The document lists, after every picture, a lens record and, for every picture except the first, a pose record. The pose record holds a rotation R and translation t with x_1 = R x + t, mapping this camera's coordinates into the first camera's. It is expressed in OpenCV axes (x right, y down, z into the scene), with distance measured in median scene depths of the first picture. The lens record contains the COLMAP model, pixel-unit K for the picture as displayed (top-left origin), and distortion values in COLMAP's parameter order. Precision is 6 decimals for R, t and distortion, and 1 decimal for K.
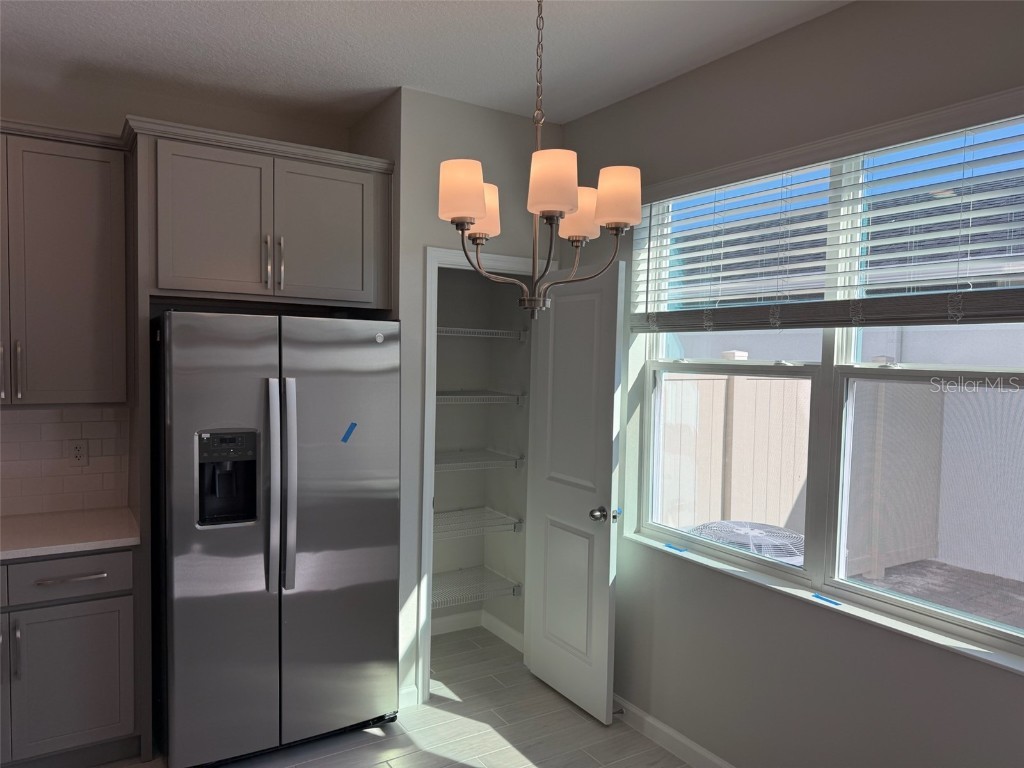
lens RADIAL K [[721.0, 0, 497.5], [0, 721.0, 401.5], [0, 0, 1]] dist [0.059722, -0.086423]
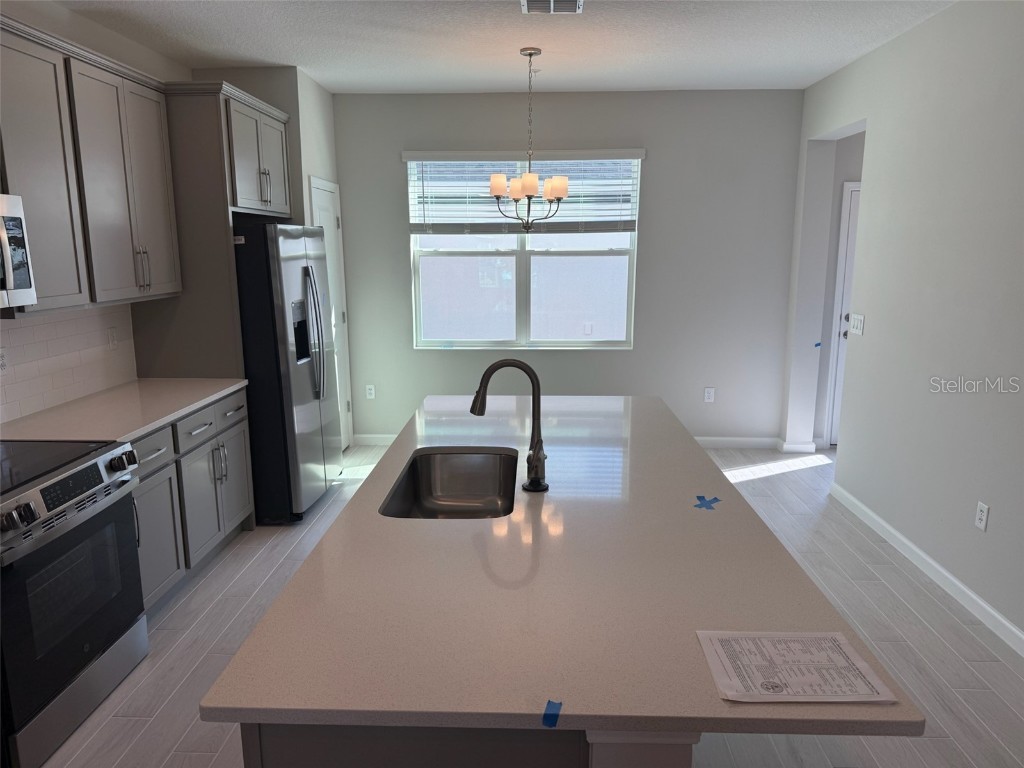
lens RADIAL K [[721.0, 0, 513.2], [0, 721.0, 393.1], [0, 0, 1]] dist [0.059722, -0.086423]
pose [[0.558580, -0.184829, 0.808596, -1.470562], [0.068189, 0.981789, 0.177313, -0.011586], [-0.826643, -0.043906, 0.561011, -0.289271]]
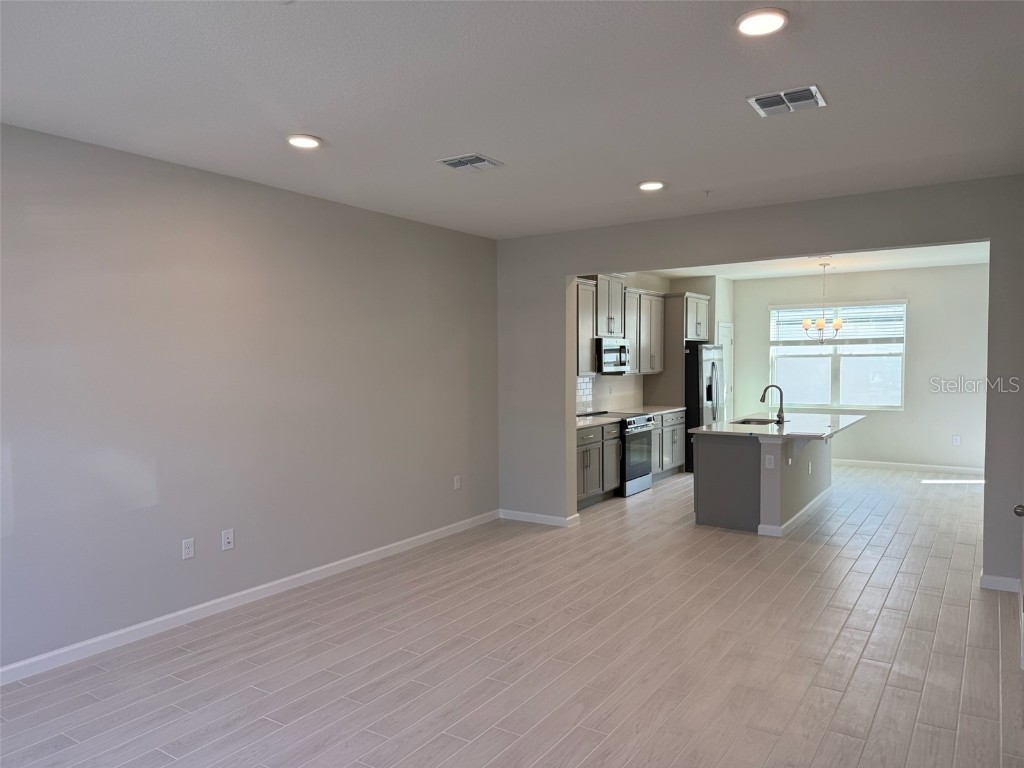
lens RADIAL K [[721.0, 0, 502.0], [0, 721.0, 393.1], [0, 0, 1]] dist [0.059722, -0.086423]
pose [[0.916891, -0.047592, 0.396290, -2.900448], [0.053600, 0.998554, -0.004094, 0.088069], [-0.395523, 0.024995, 0.918116, -2.034787]]
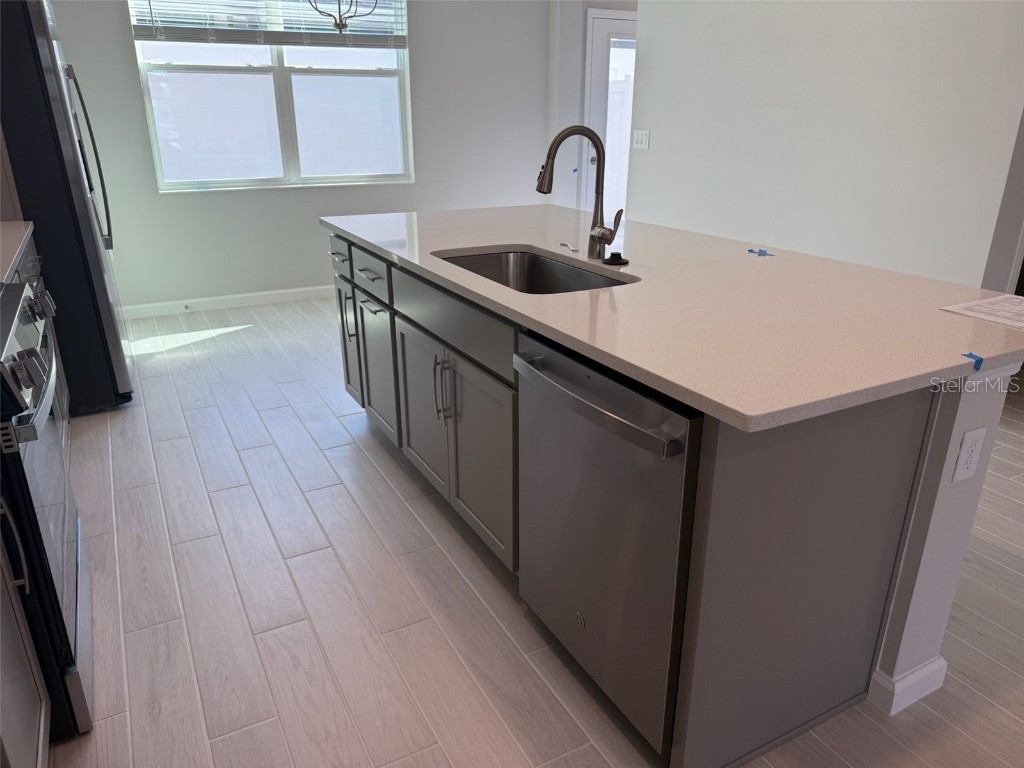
lens RADIAL K [[721.0, 0, 514.8], [0, 721.0, 389.1], [0, 0, 1]] dist [0.059722, -0.086423]
pose [[0.063225, -0.375020, 0.924858, -1.624505], [0.065019, 0.926291, 0.371156, 0.068051], [-0.995879, 0.036667, 0.082948, 0.214881]]
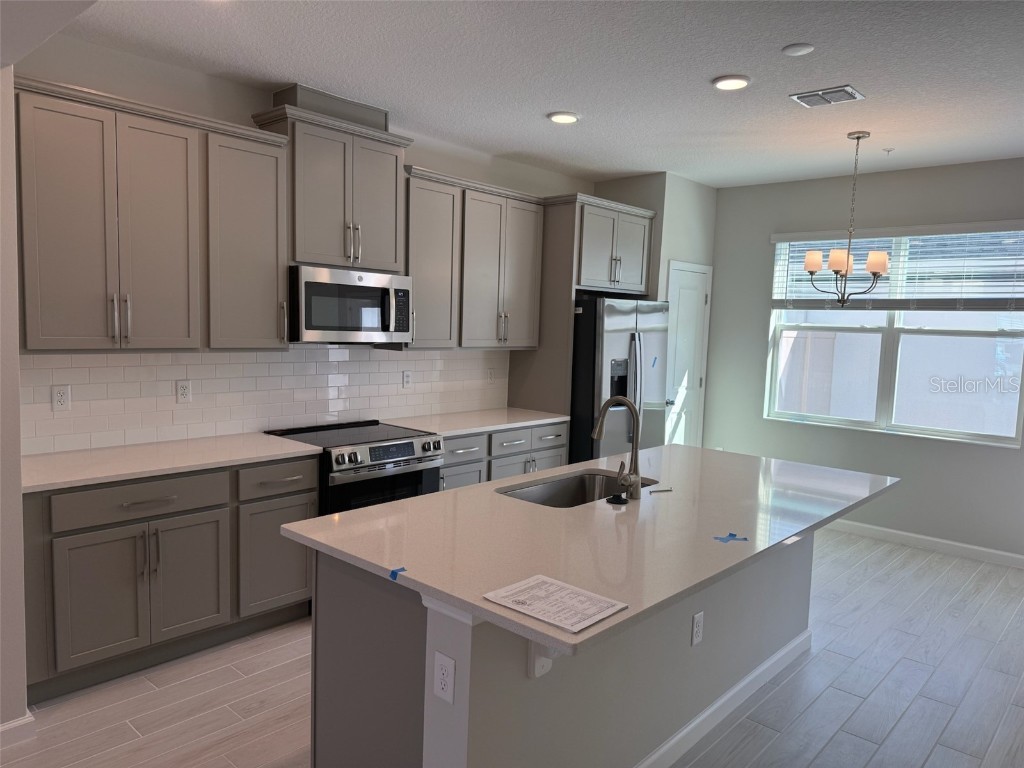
lens RADIAL K [[721.0, 0, 503.9], [0, 721.0, 390.2], [0, 0, 1]] dist [0.059722, -0.086423]
pose [[0.965708, -0.013899, 0.259260, -1.213752], [0.004227, 0.999275, 0.037827, 0.049874], [-0.259597, -0.035434, 0.965067, -0.809914]]
